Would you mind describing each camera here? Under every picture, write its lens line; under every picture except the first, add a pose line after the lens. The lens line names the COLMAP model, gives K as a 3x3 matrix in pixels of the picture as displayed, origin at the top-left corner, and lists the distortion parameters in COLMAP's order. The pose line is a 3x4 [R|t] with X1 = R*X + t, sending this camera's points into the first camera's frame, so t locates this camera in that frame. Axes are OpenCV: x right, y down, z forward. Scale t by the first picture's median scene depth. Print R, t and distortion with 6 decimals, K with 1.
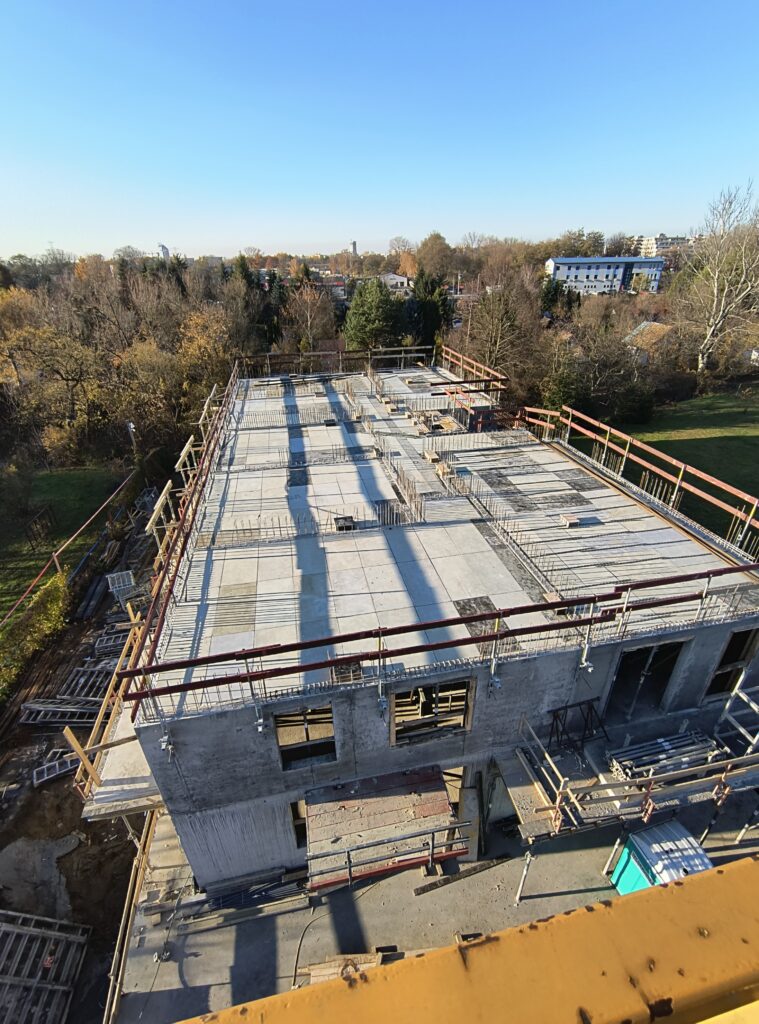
lens RADIAL K [[464.8, 0, 373.4], [0, 464.8, 505.2], [0, 0, 1]] dist [0.000380, -0.001859]
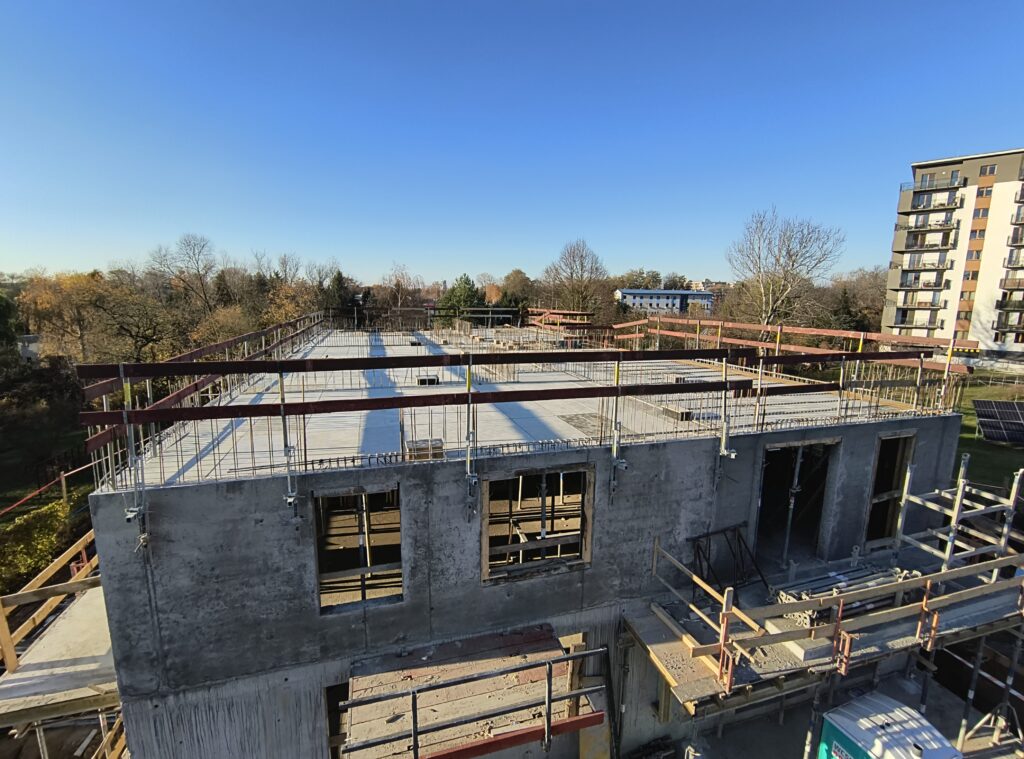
lens RADIAL K [[464.8, 0, 505.6], [0, 464.8, 377.9], [0, 0, 1]] dist [0.000380, -0.001859]
pose [[0.995066, 0.018526, 0.097472, -0.001398], [0.013065, 0.949391, -0.313824, 0.435723], [-0.098353, 0.313549, 0.944465, 0.226032]]
